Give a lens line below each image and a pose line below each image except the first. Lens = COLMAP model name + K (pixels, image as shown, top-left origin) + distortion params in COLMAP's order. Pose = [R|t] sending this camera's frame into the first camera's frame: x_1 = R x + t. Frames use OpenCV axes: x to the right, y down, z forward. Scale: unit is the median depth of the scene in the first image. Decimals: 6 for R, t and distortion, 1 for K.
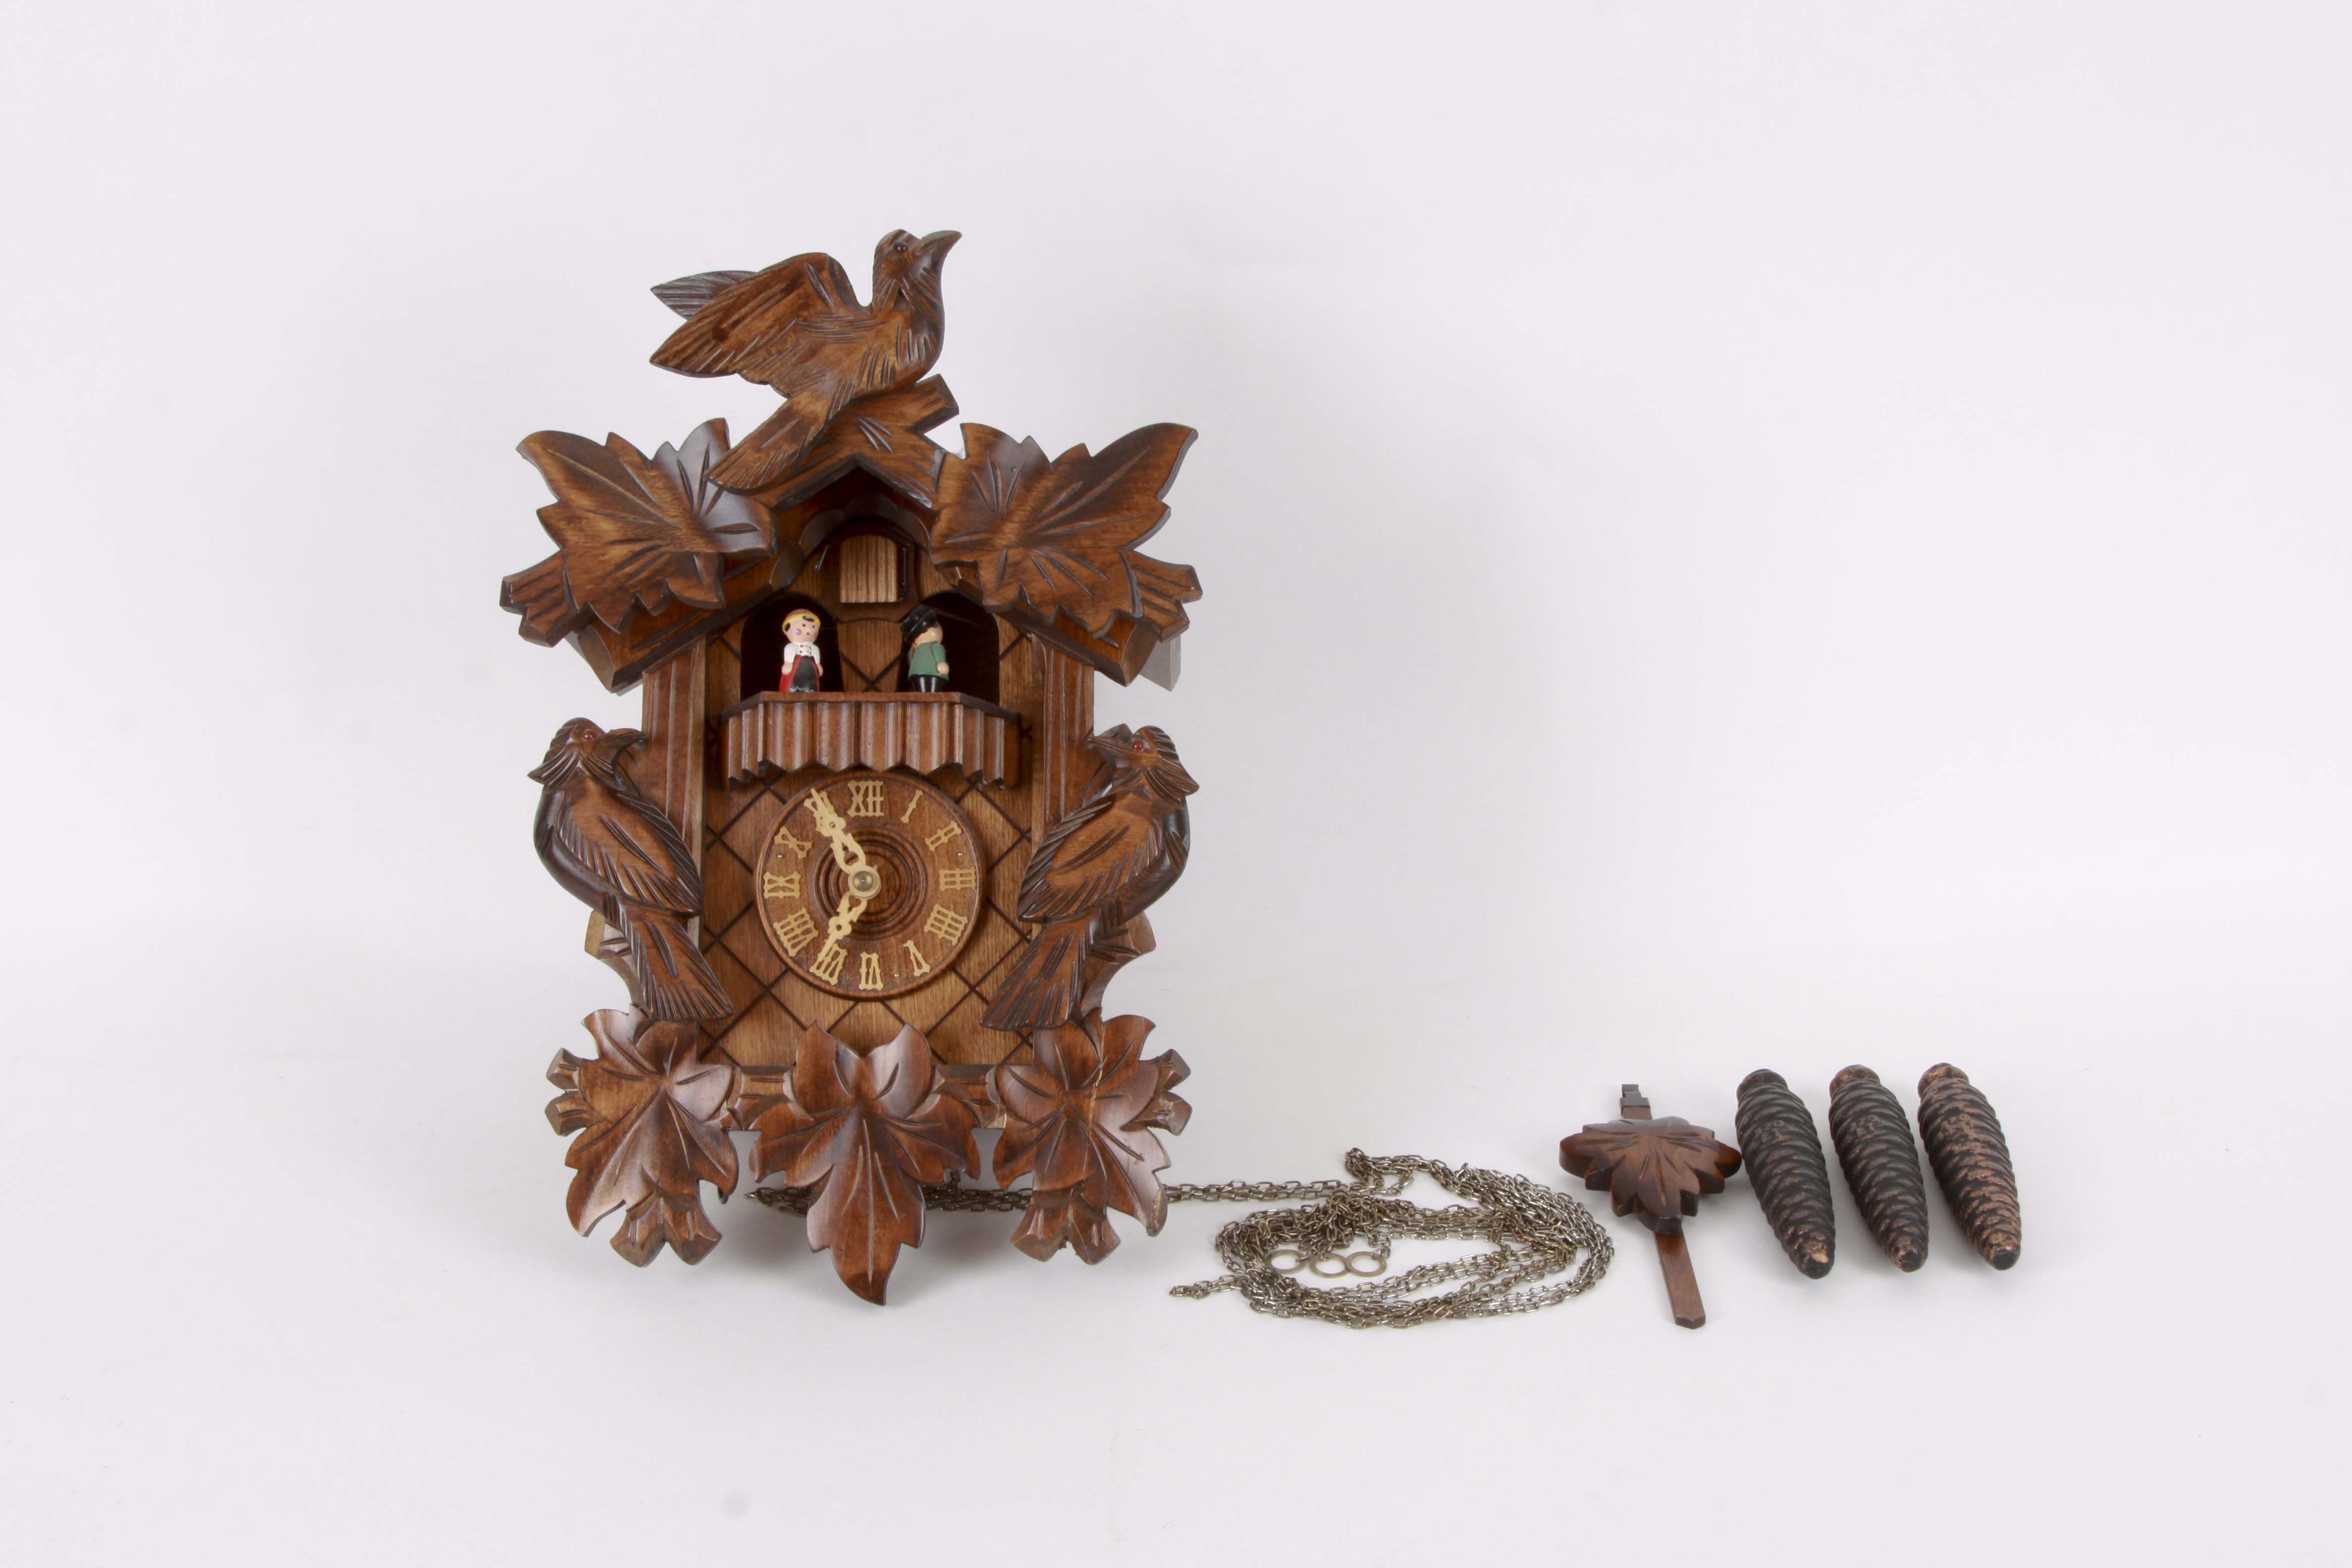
lens RADIAL K [[3449.9, 0, 1255.5], [0, 3449.9, 794.7], [0, 0, 1]] dist [-0.060359, 0.000000]
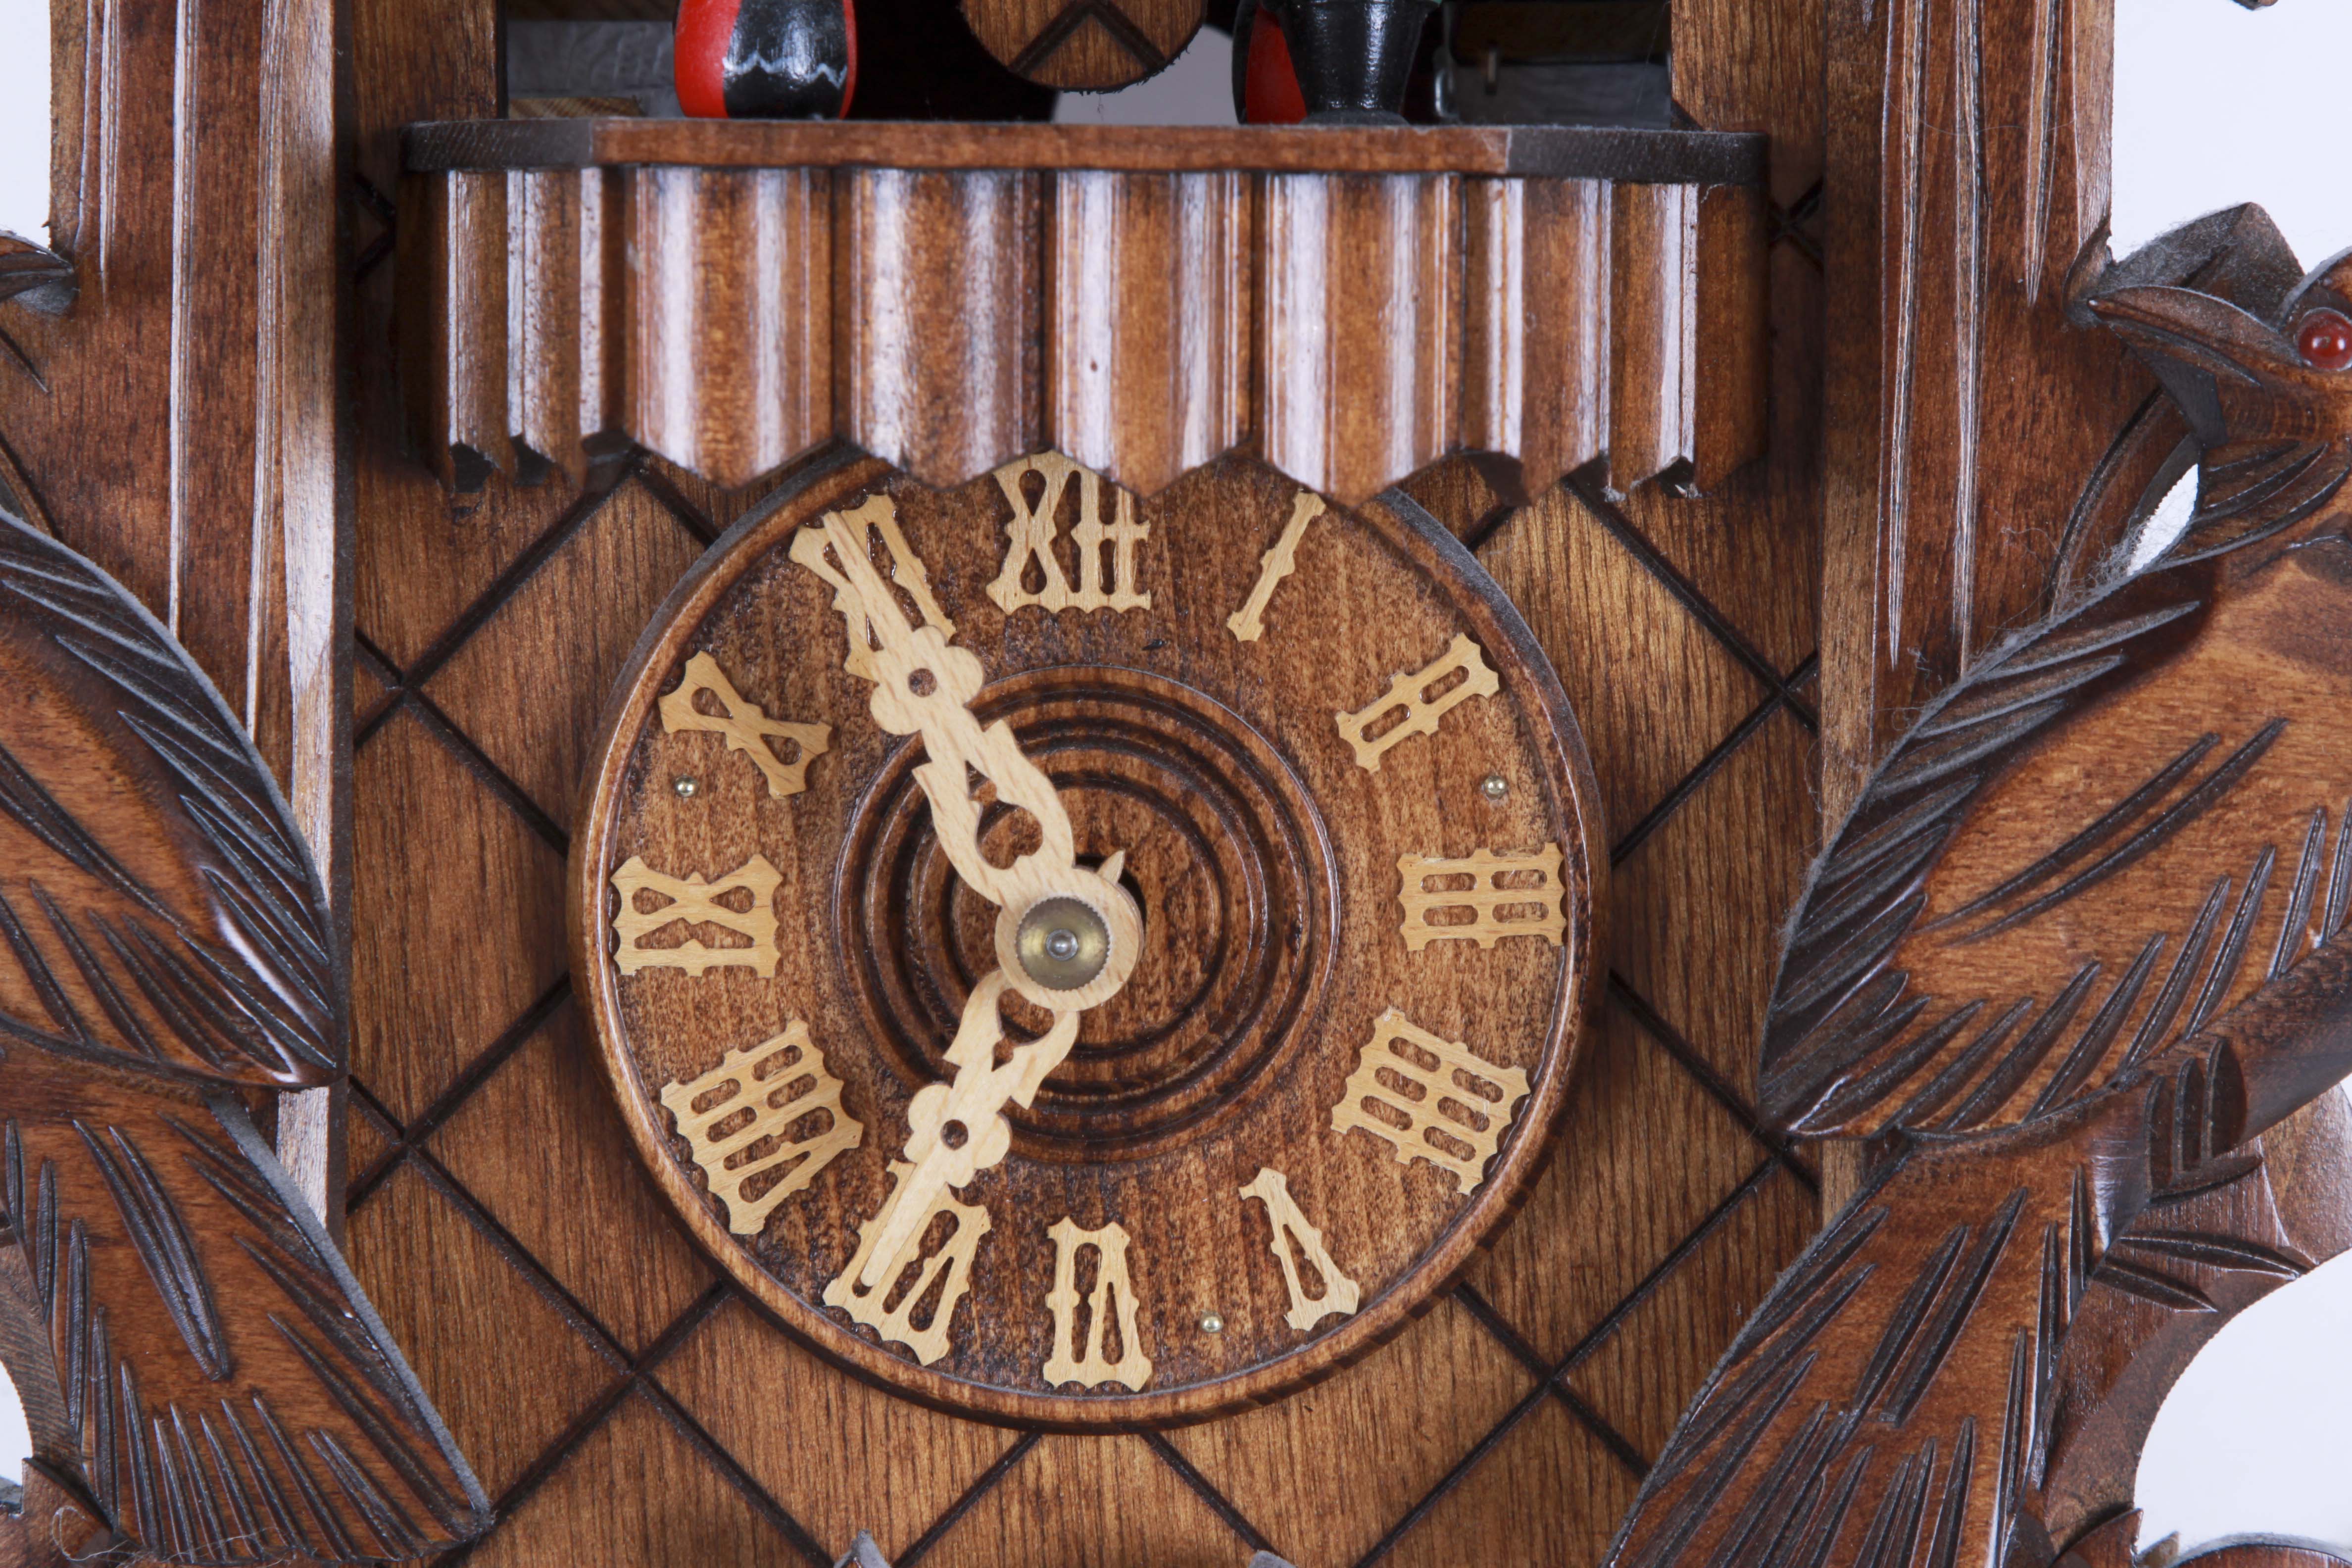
lens RADIAL K [[9456.4, 0, 1225.9], [0, 9456.4, 715.6], [0, 0, 1]] dist [0.413340, 0.000000]
pose [[0.997258, 0.014187, -0.072625, -0.059334], [0.000925, 0.978982, 0.203946, -0.112882], [0.073992, -0.203454, 0.976285, 0.408930]]
